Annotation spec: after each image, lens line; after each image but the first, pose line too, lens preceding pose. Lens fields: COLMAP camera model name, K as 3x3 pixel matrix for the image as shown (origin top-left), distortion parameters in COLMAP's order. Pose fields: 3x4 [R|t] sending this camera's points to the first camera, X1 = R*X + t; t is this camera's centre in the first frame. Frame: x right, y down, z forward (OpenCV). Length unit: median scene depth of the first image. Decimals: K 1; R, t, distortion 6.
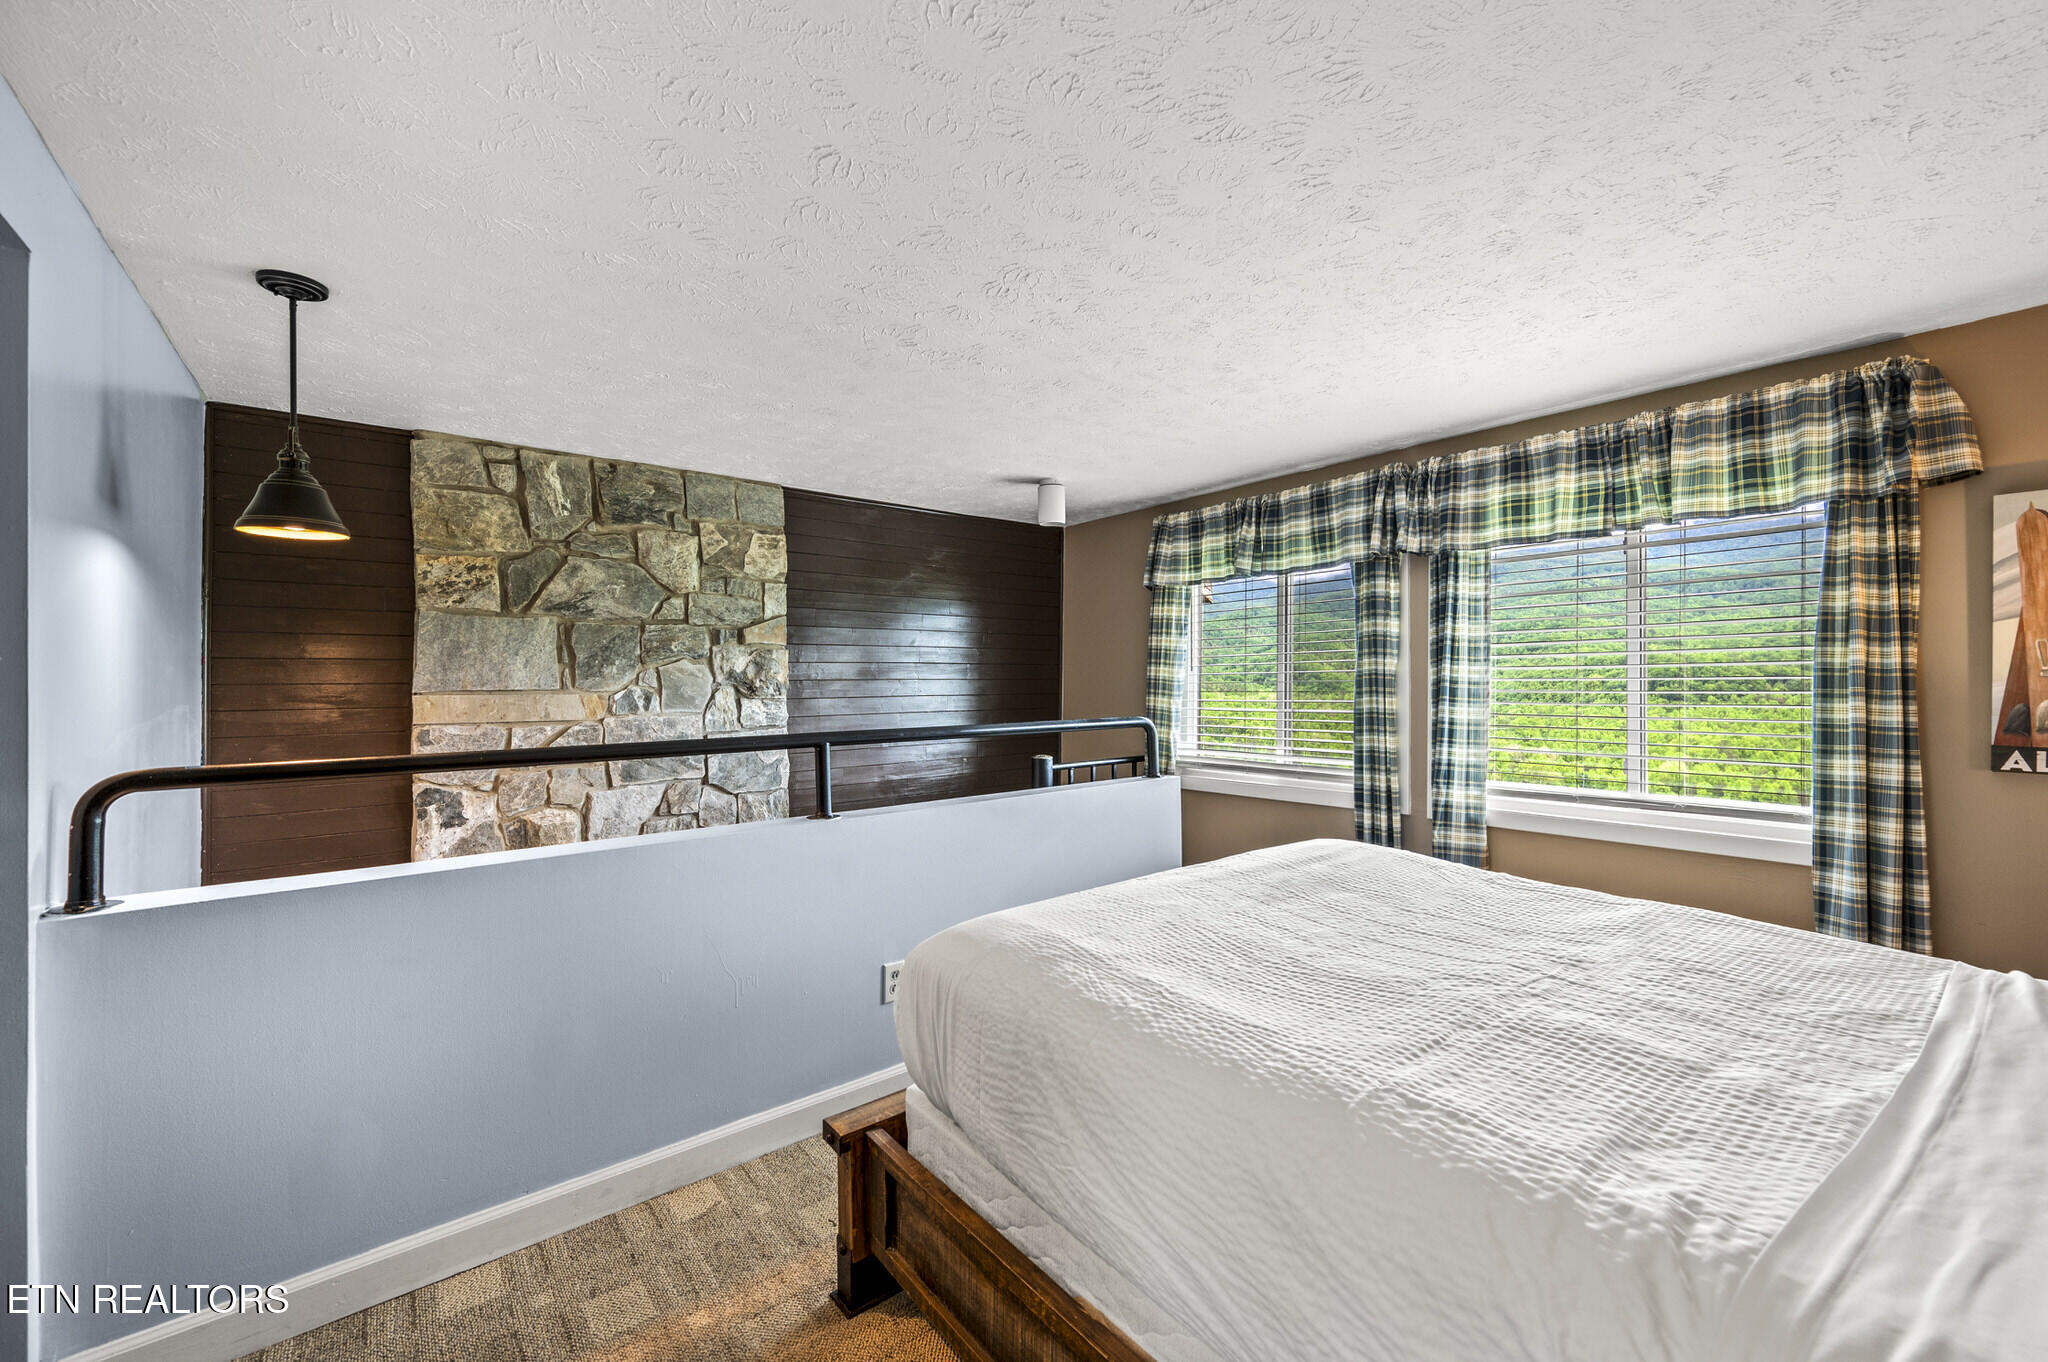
lens RADIAL K [[830.7, 0, 1030.6], [0, 830.7, 670.2], [0, 0, 1]] dist [0.002198, 0.001234]
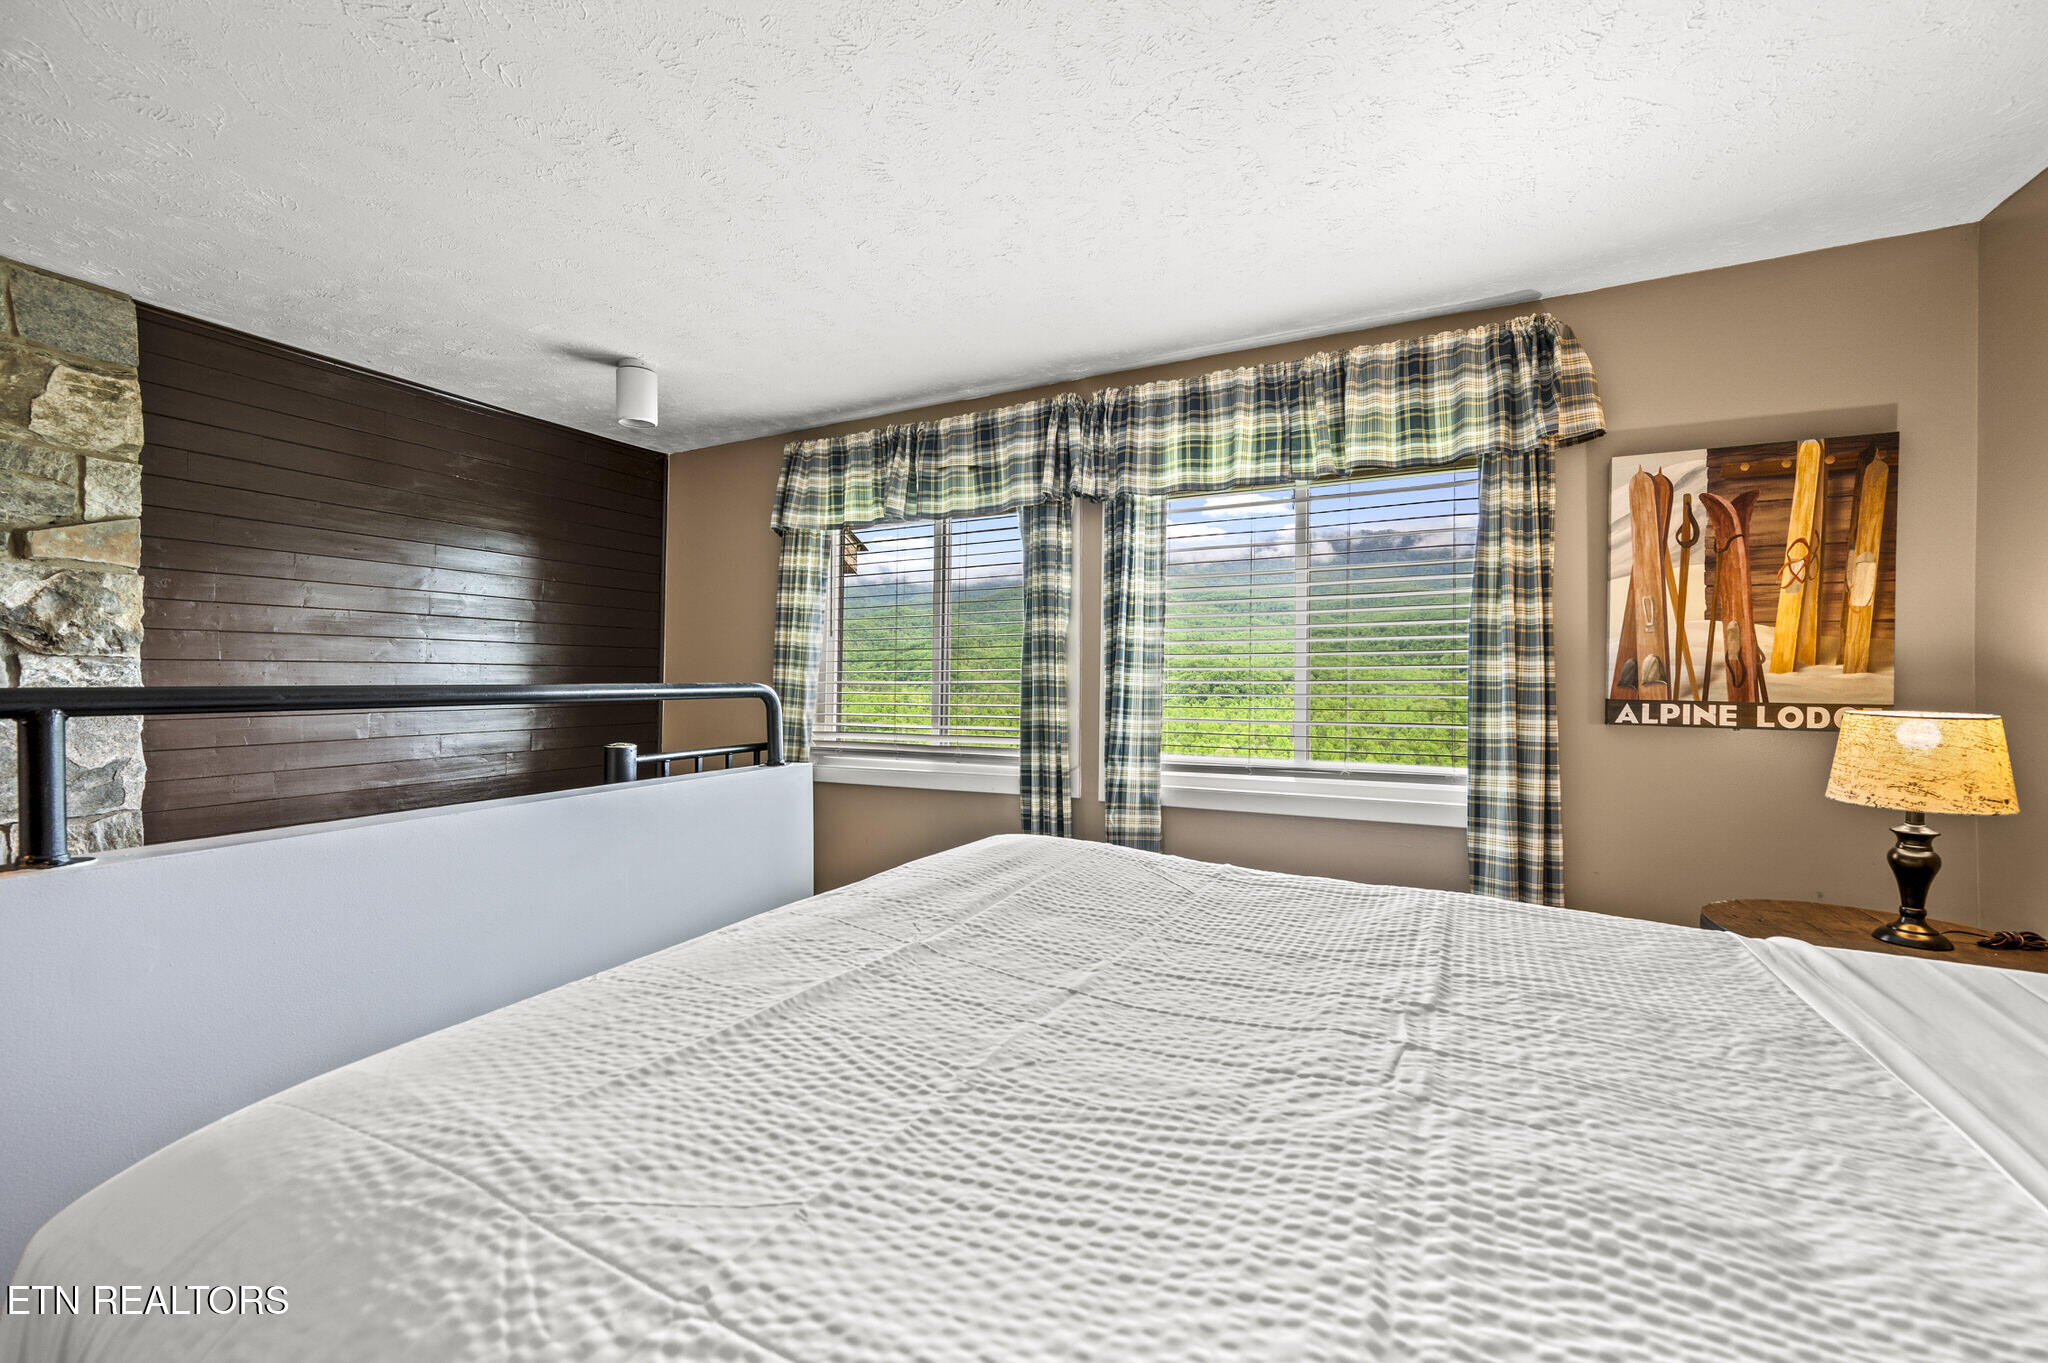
lens RADIAL K [[830.7, 0, 1024.8], [0, 830.7, 678.6], [0, 0, 1]] dist [0.002198, 0.001234]
pose [[0.915153, 0.006171, 0.403059, 0.059988], [-0.011694, 0.999868, 0.011243, 0.046682], [-0.402937, -0.015003, 0.915105, 0.267849]]
